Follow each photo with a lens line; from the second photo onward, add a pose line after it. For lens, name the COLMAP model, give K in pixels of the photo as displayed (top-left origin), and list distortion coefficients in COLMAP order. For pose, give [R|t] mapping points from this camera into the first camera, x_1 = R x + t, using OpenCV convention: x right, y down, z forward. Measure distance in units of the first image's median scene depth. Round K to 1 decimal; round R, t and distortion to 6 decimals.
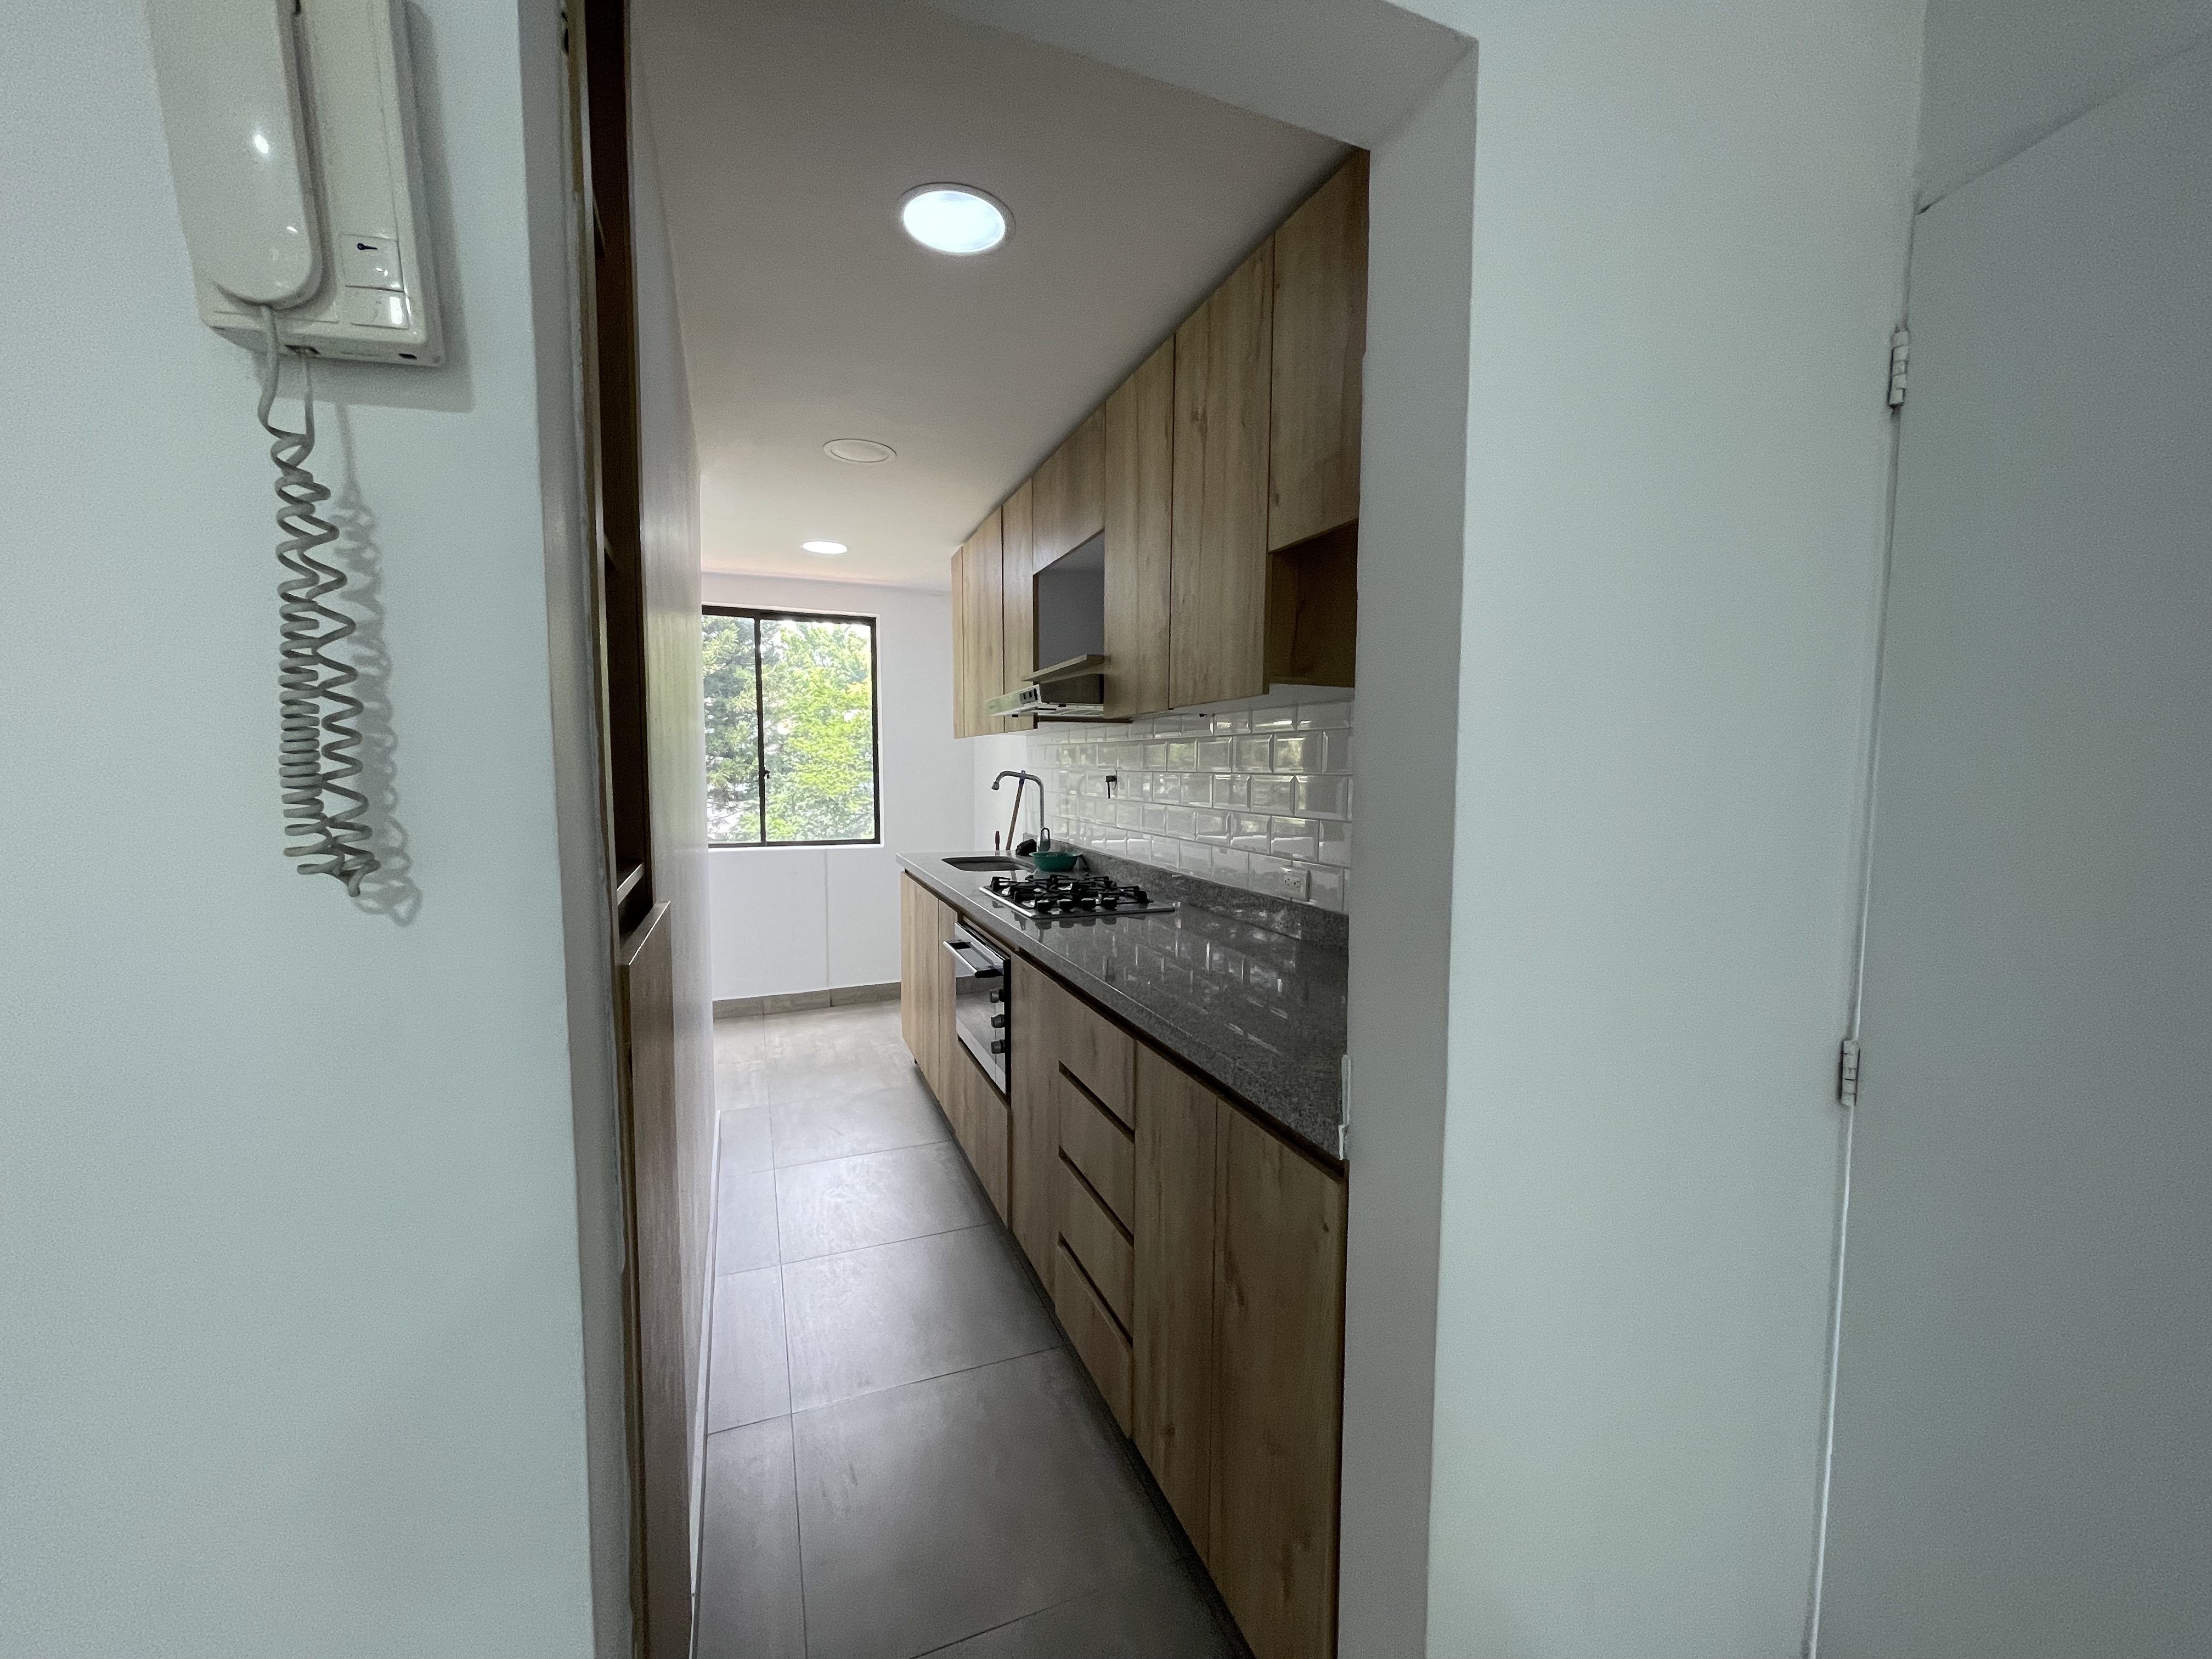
lens RADIAL K [[892.2, 0, 1111.4], [0, 892.2, 834.9], [0, 0, 1]] dist [-0.003143, 0.000506]
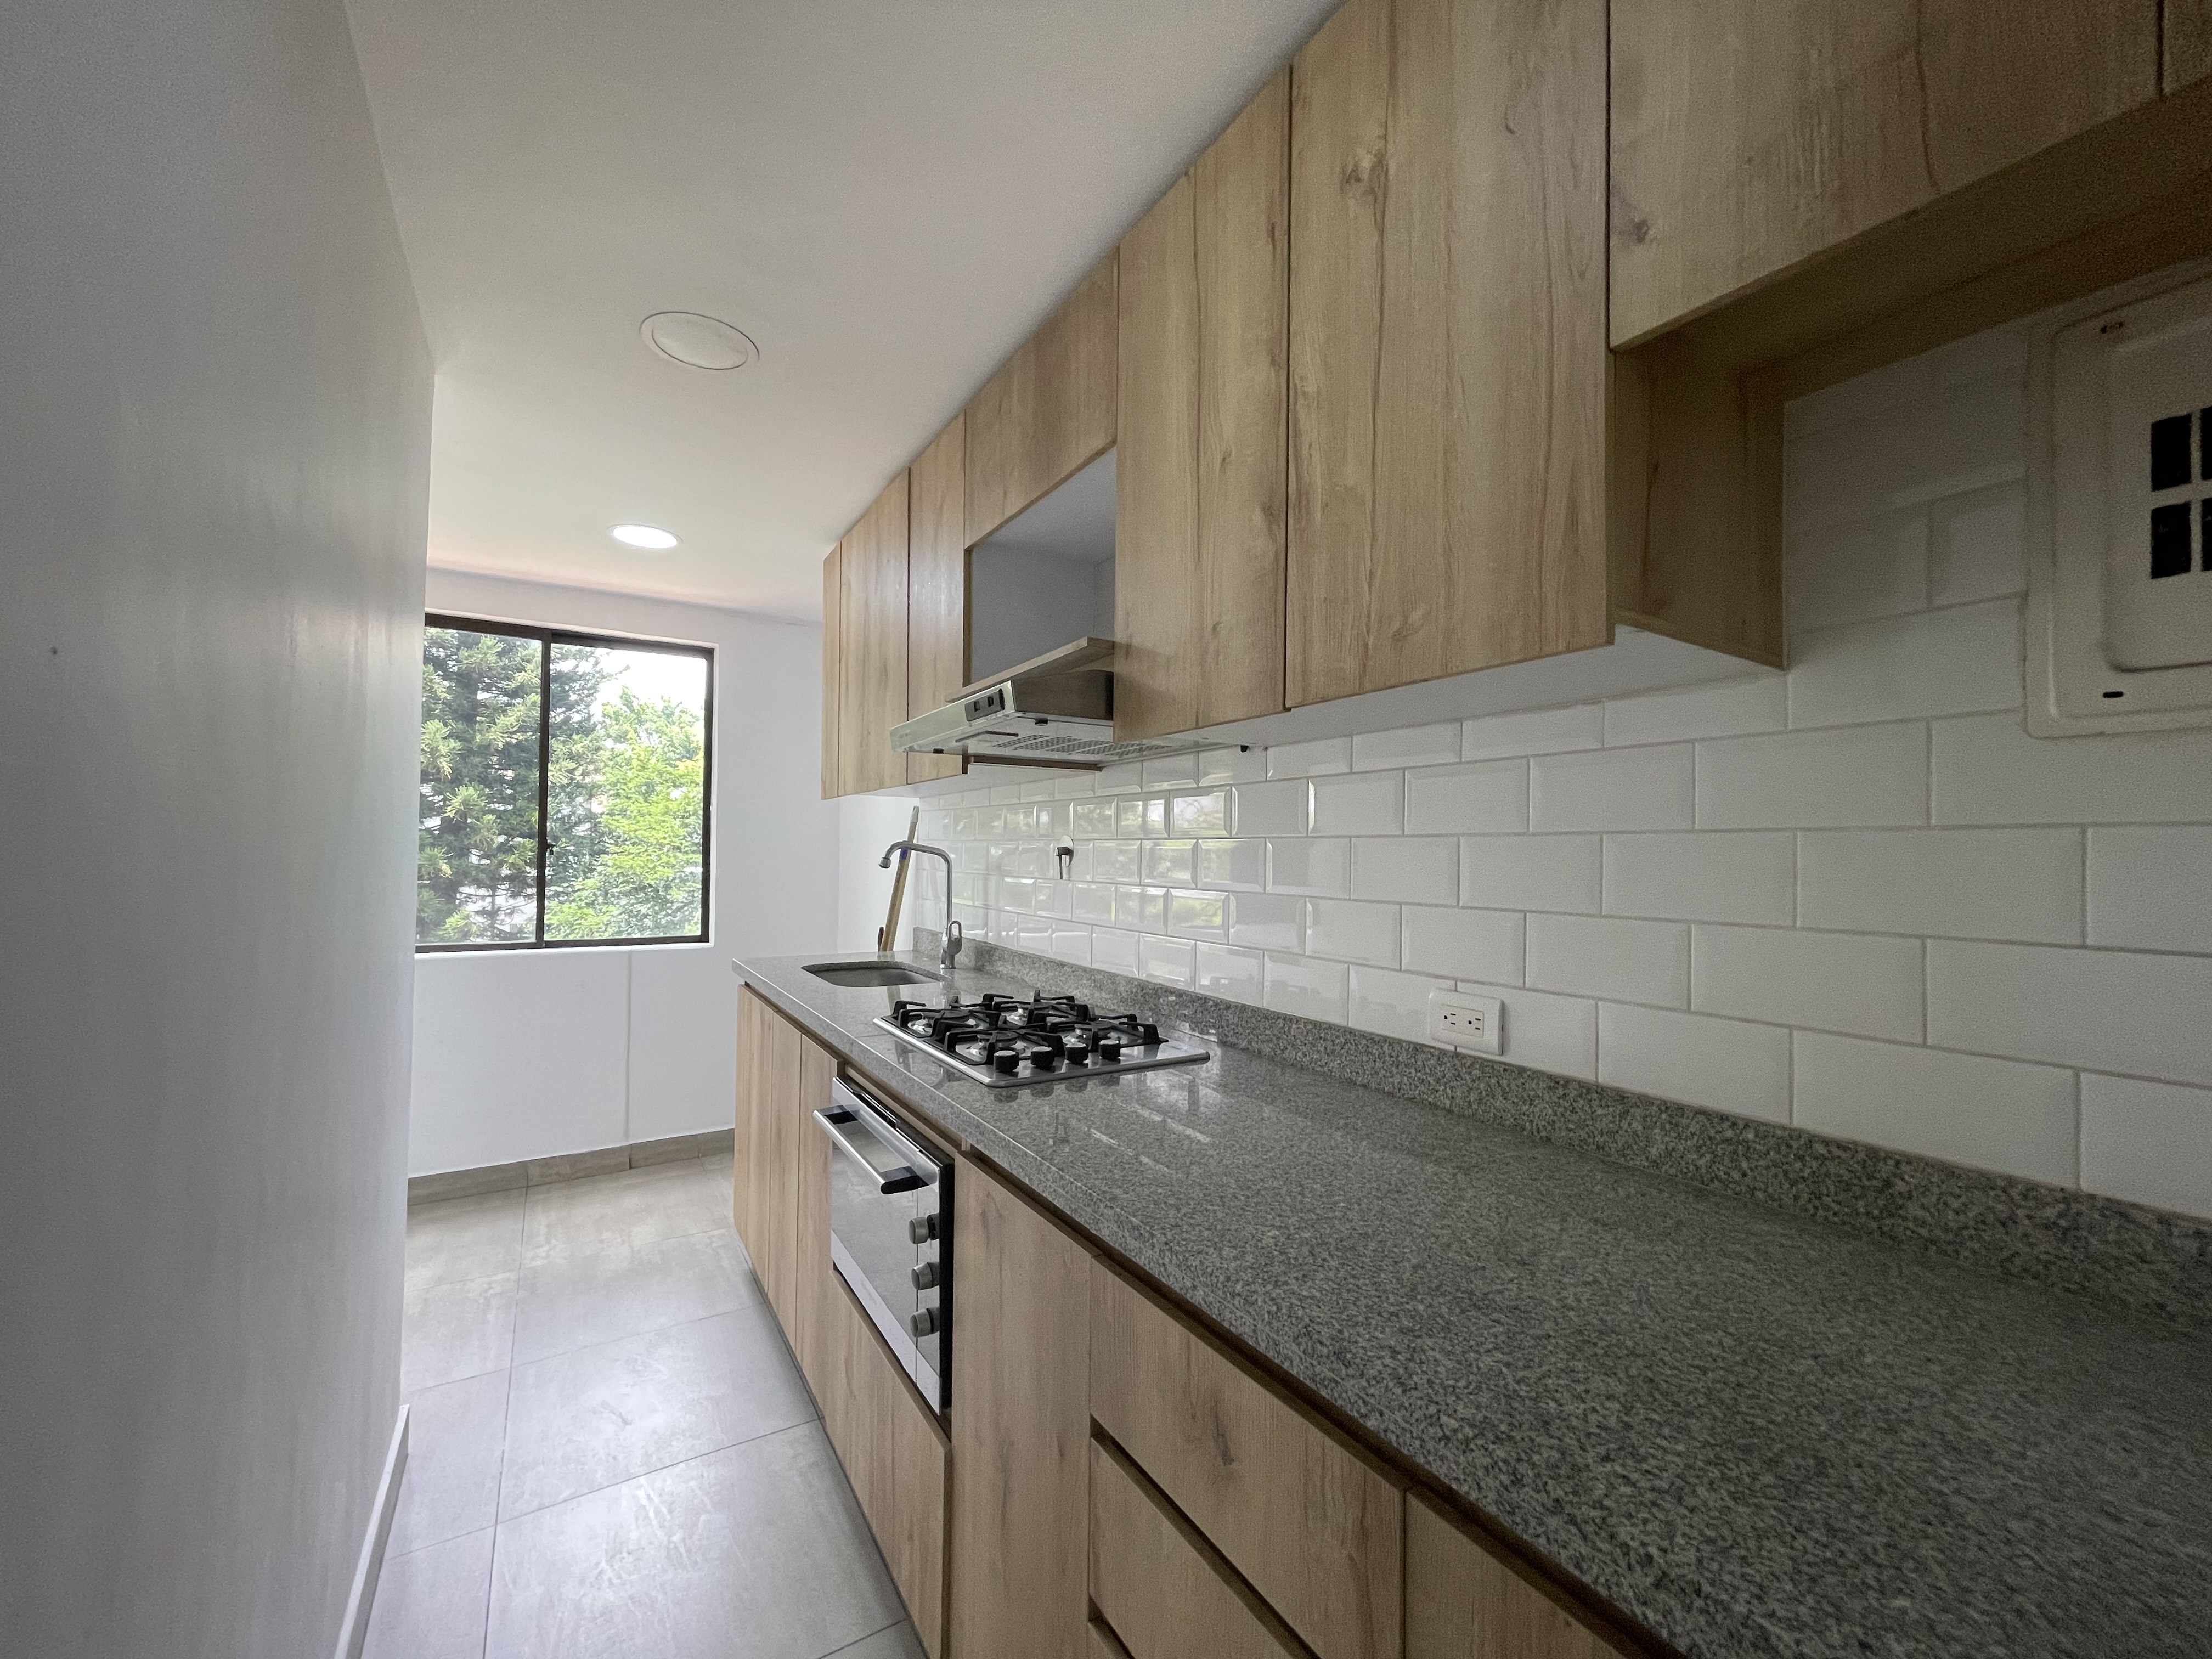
lens RADIAL K [[892.2, 0, 1105.1], [0, 892.2, 839.1], [0, 0, 1]] dist [-0.003143, 0.000506]
pose [[0.986601, 0.008866, 0.162911, -0.085989], [0.006262, 0.995729, -0.092115, -0.008771], [-0.163032, 0.091901, 0.982331, 0.319801]]
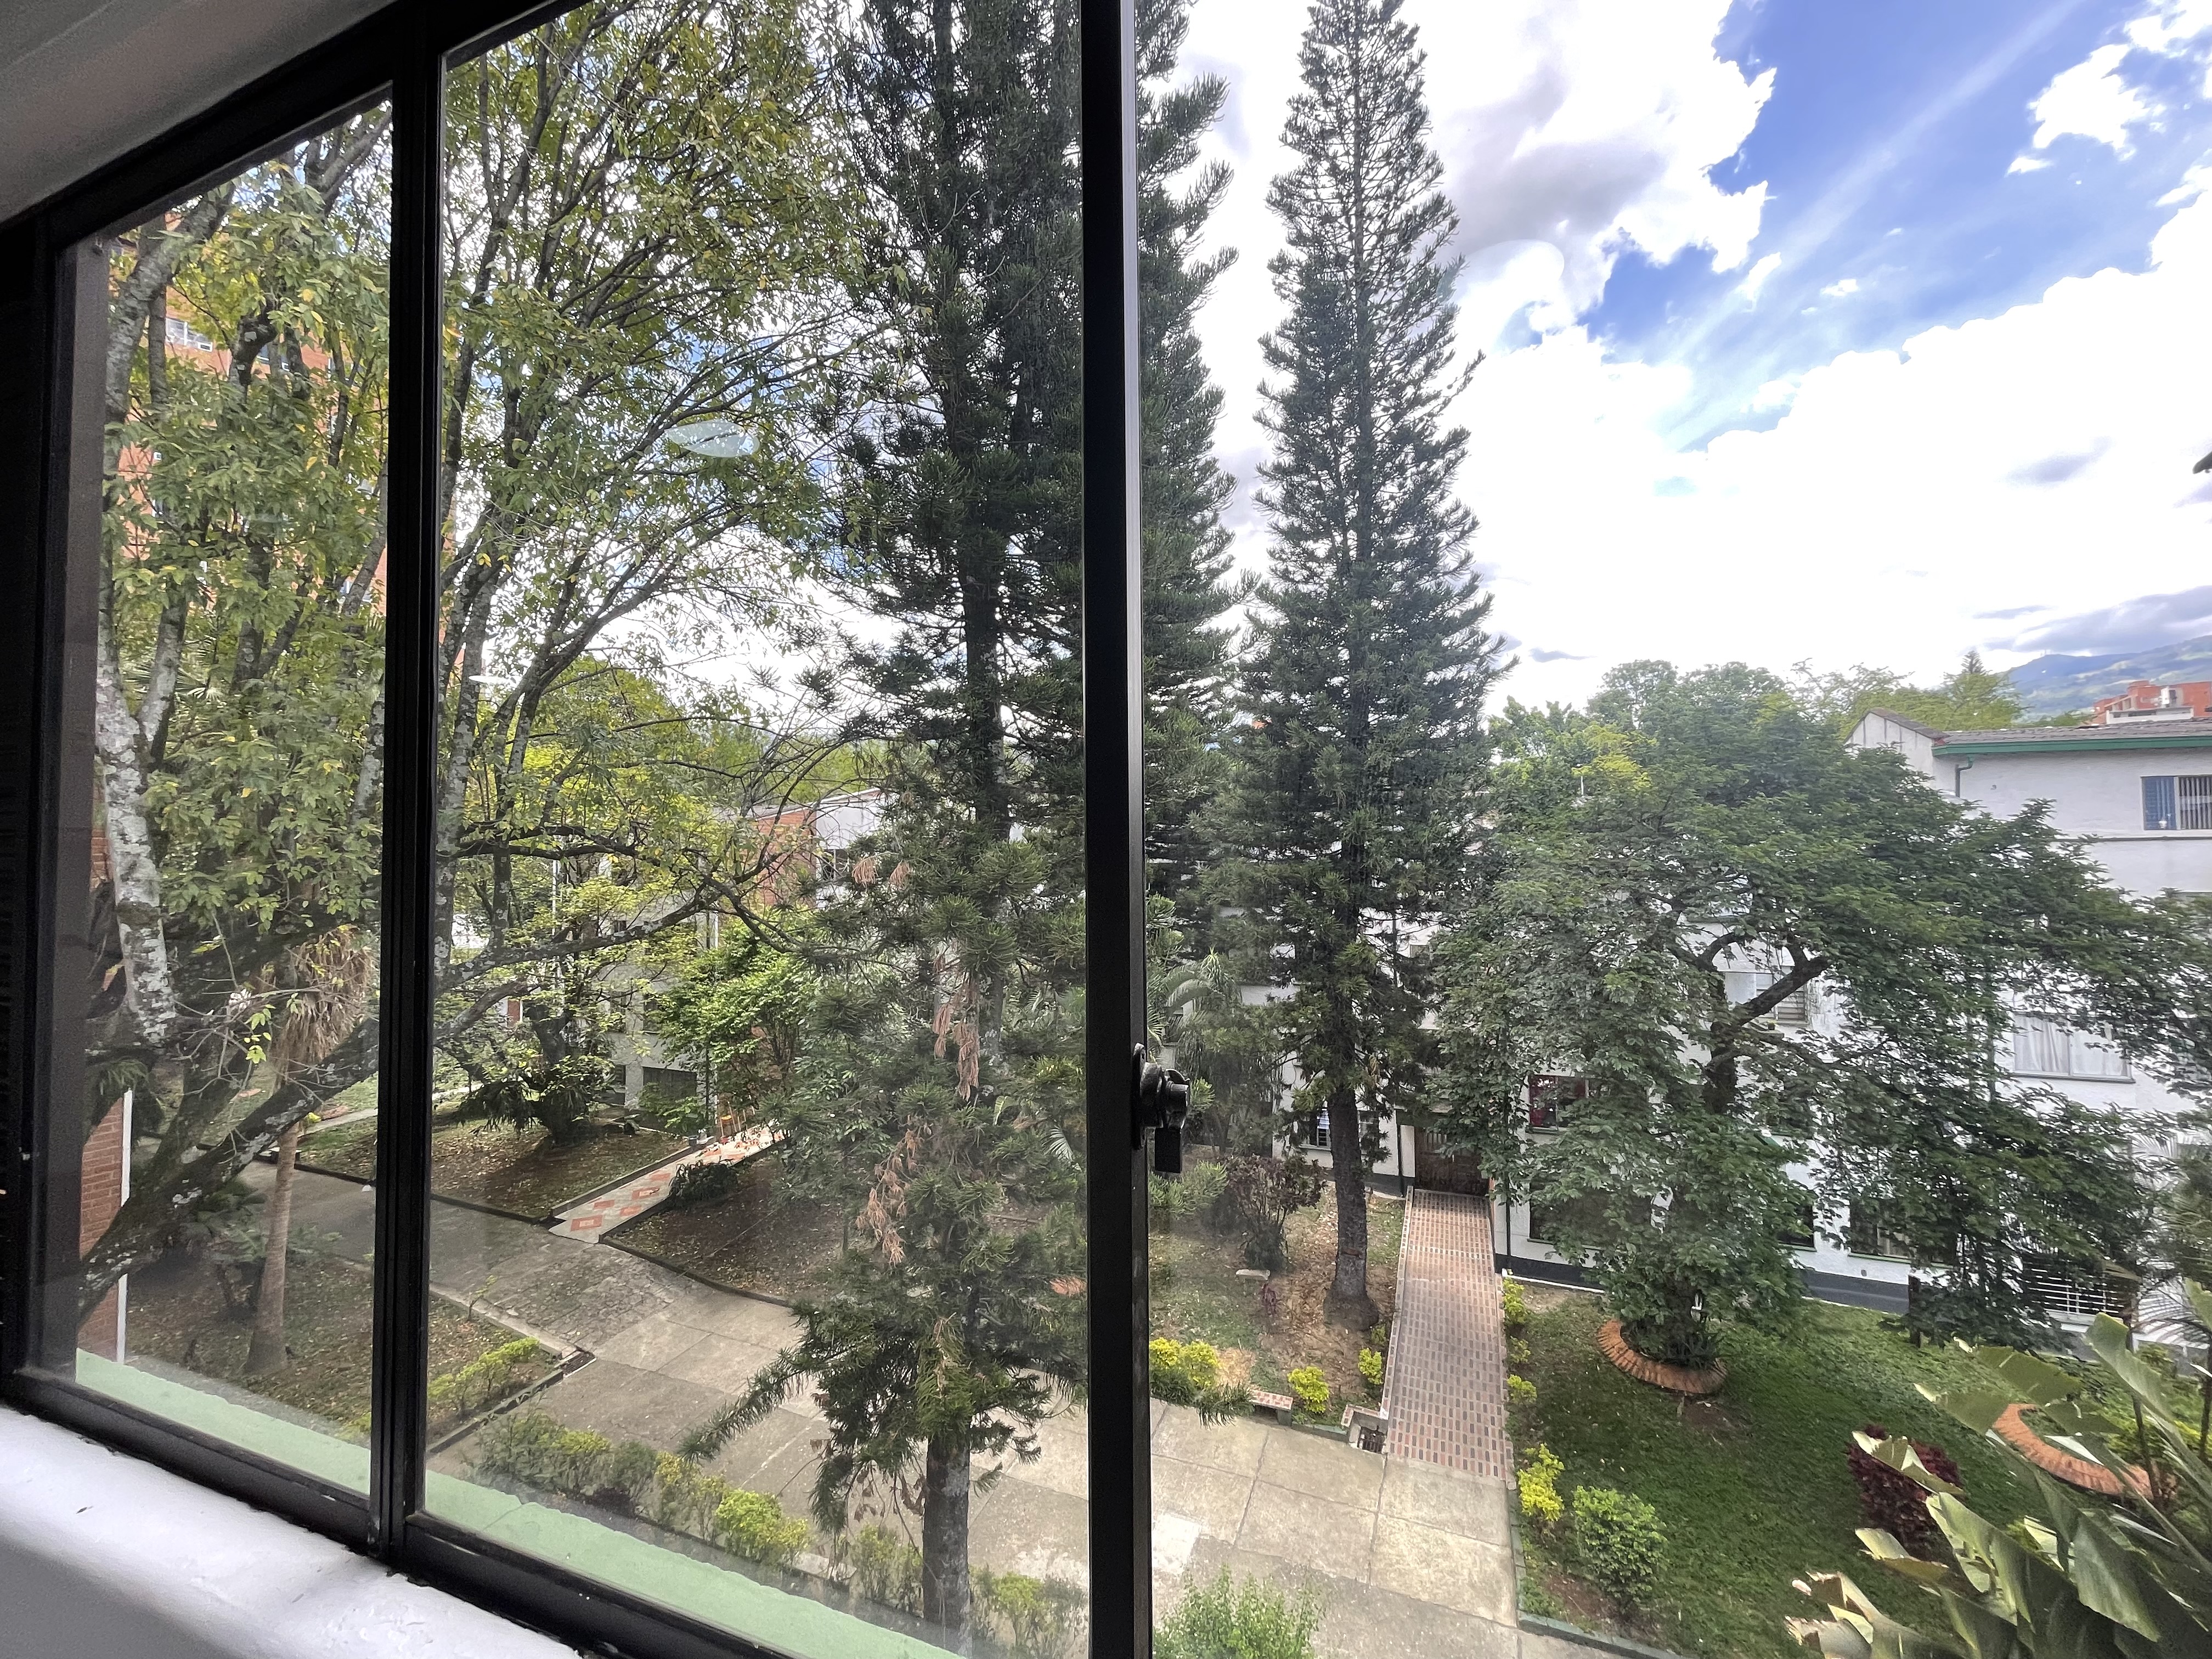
lens RADIAL K [[892.2, 0, 1104.7], [0, 892.2, 855.4], [0, 0, 1]] dist [-0.003143, 0.000506]
pose [[0.726912, -0.024667, -0.686288, -0.537680], [-0.044139, 0.995610, -0.082536, -0.069301], [0.685311, 0.090288, 0.722632, 1.451941]]
